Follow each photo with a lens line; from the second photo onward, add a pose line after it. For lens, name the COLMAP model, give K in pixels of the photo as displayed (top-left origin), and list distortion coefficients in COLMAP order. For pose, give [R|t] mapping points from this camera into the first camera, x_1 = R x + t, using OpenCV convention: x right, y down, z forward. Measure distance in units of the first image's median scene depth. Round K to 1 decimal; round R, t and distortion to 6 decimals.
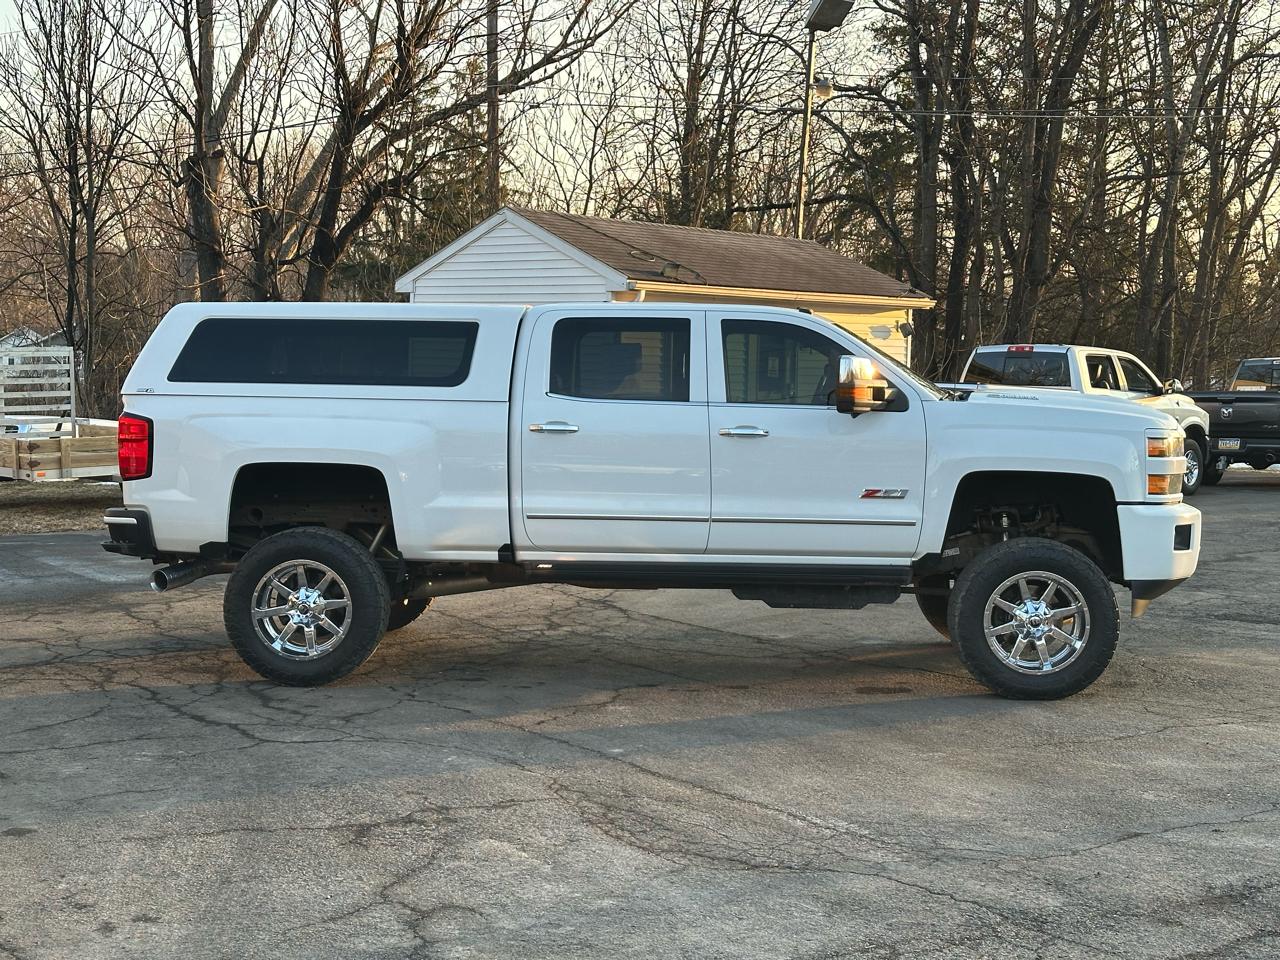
lens RADIAL K [[1773.3, 0, 640.0], [0, 1773.3, 480.0], [0, 0, 1]] dist [0.206149, -0.510679]
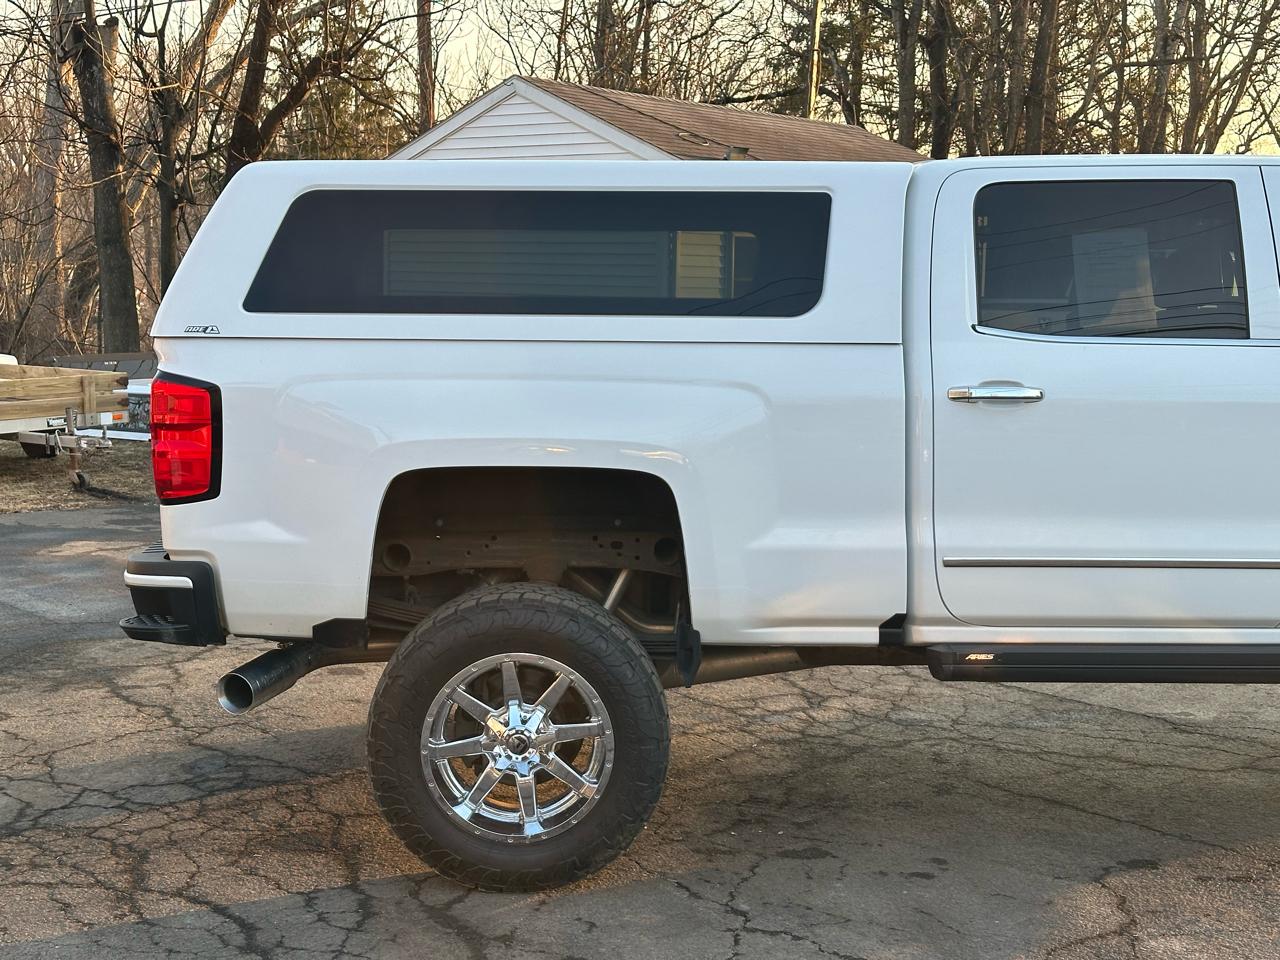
lens RADIAL K [[1773.3, 0, 640.0], [0, 1773.3, 480.0], [0, 0, 1]] dist [0.206149, -0.510679]
pose [[0.996885, -0.015557, 0.077319, -0.189611], [0.011936, 0.998820, 0.047070, -0.029405], [-0.077960, -0.046000, 0.995895, 0.472186]]
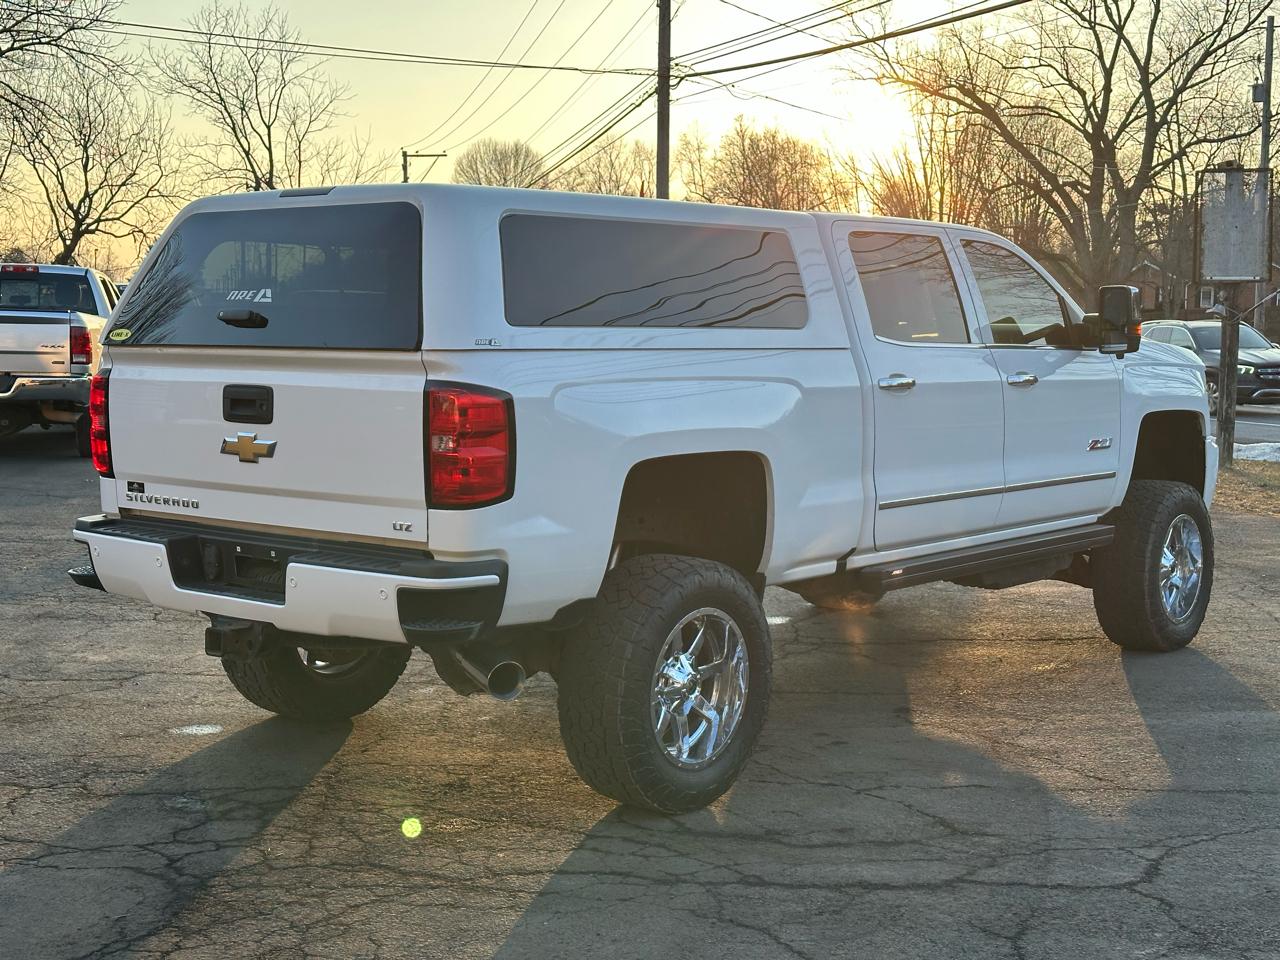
lens RADIAL K [[1773.3, 0, 640.0], [0, 1773.3, 480.0], [0, 0, 1]] dist [0.206149, -0.510679]
pose [[0.585877, -0.079247, 0.806516, -0.690353], [0.045183, 0.996854, 0.065127, -0.041248], [-0.809139, -0.001716, 0.587614, 0.638691]]
